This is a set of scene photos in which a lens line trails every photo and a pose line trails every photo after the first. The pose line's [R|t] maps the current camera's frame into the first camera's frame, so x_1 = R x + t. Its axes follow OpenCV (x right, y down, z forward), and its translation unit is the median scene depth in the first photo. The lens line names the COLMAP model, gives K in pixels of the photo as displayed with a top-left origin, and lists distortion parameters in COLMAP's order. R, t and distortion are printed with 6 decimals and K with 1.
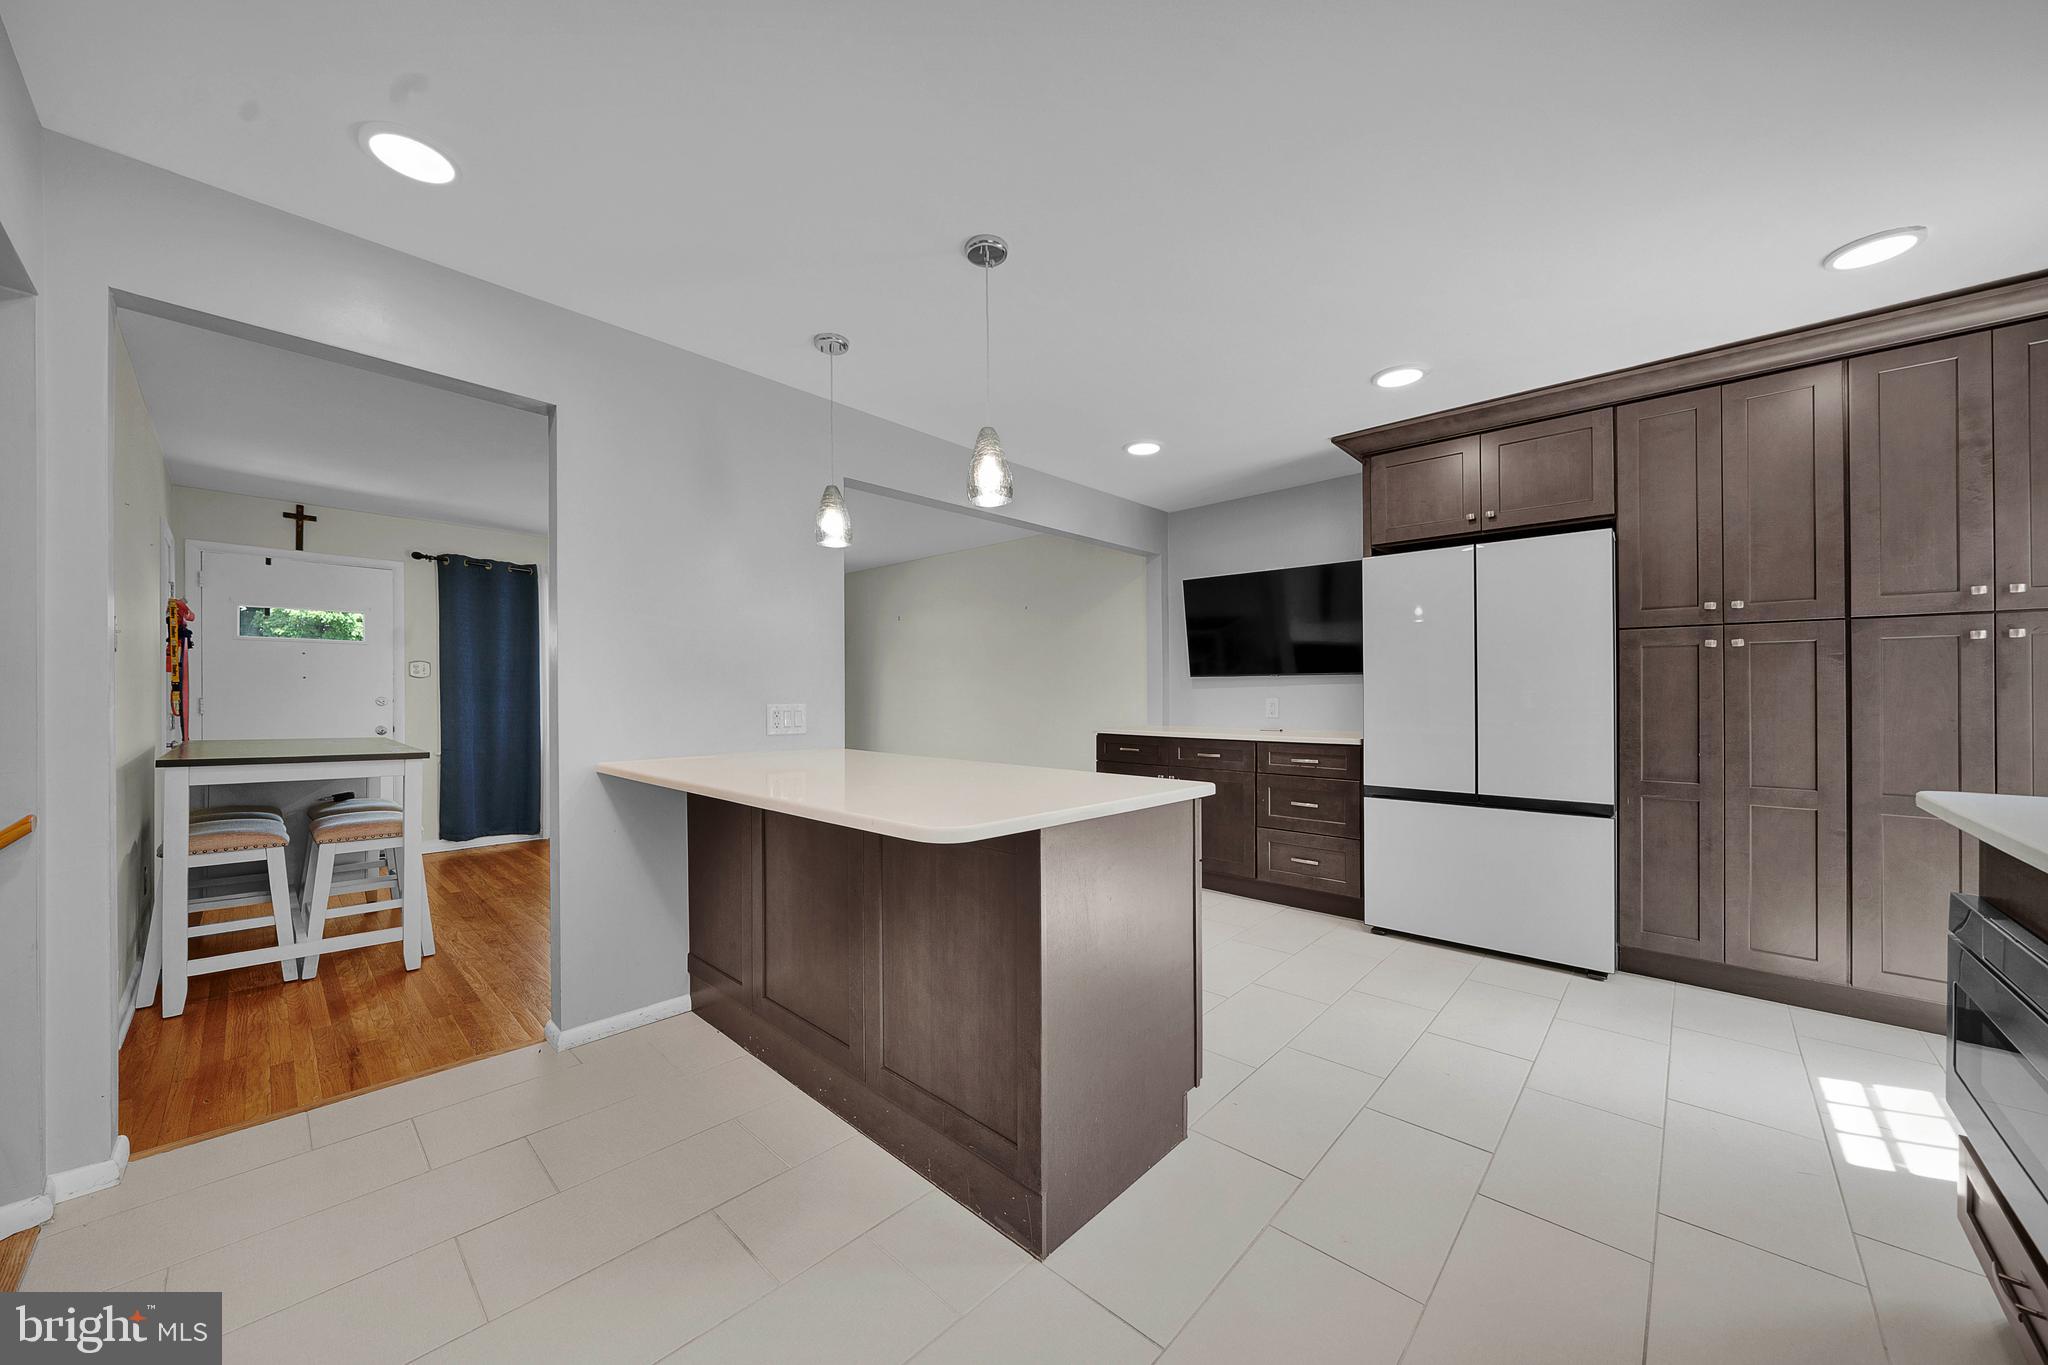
lens RADIAL K [[717.8, 0, 1014.0], [0, 717.8, 682.3], [0, 0, 1]] dist [-0.003172, -0.000068]
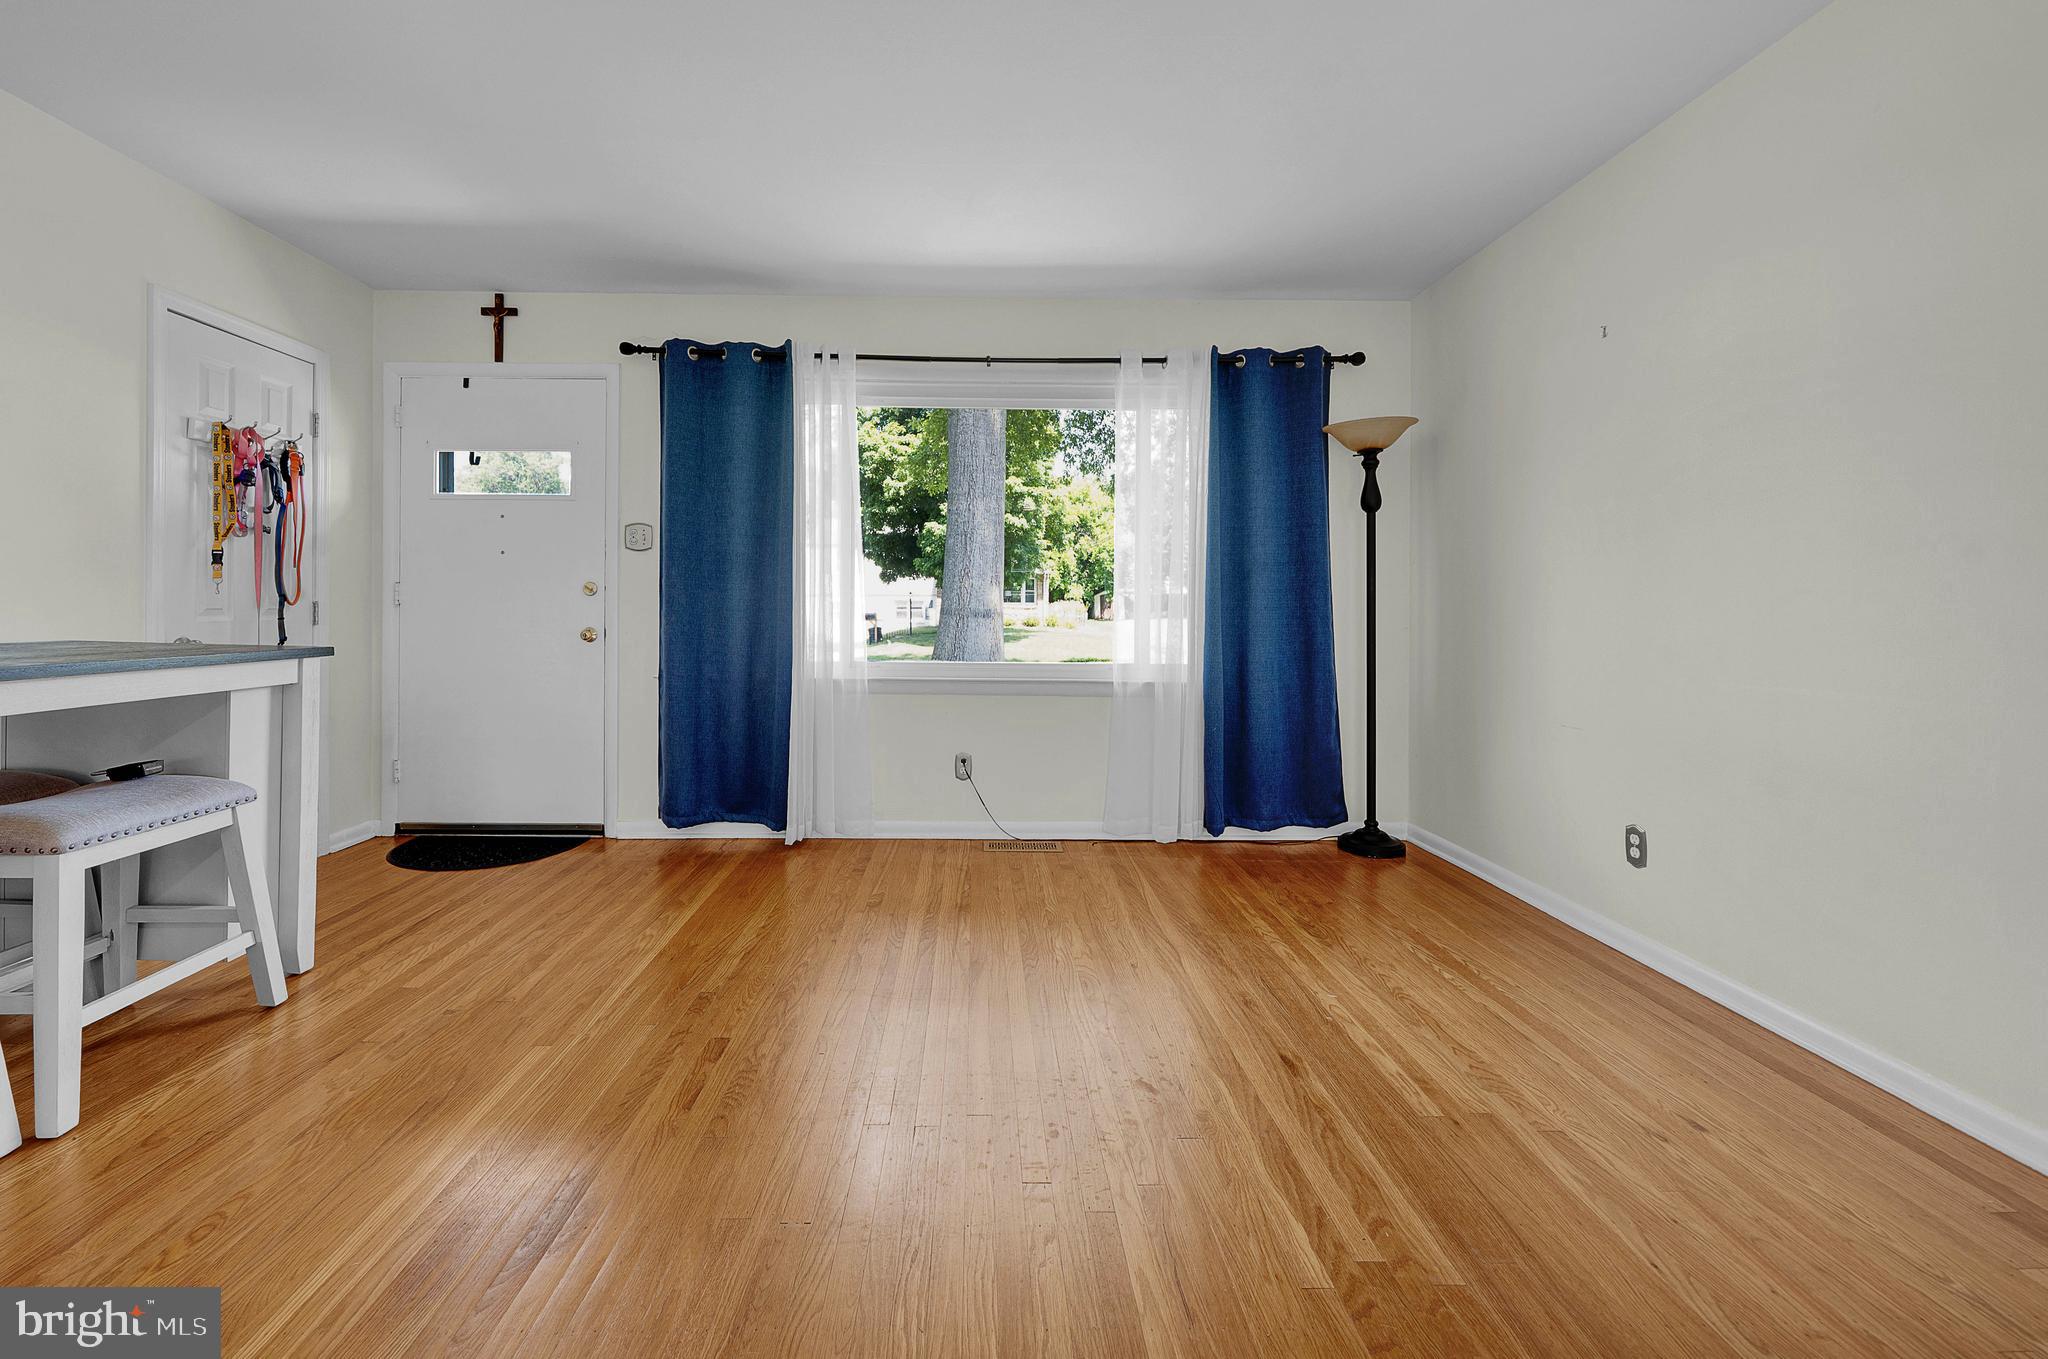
lens RADIAL K [[817.0, 0, 996.5], [0, 817.0, 603.9], [0, 0, 1]] dist [-0.001814, -0.001218]
pose [[0.686927, -0.001697, -0.726724, -0.115466], [0.010336, 0.999919, 0.007435, 0.039385], [0.726653, -0.012619, 0.686889, 0.765331]]
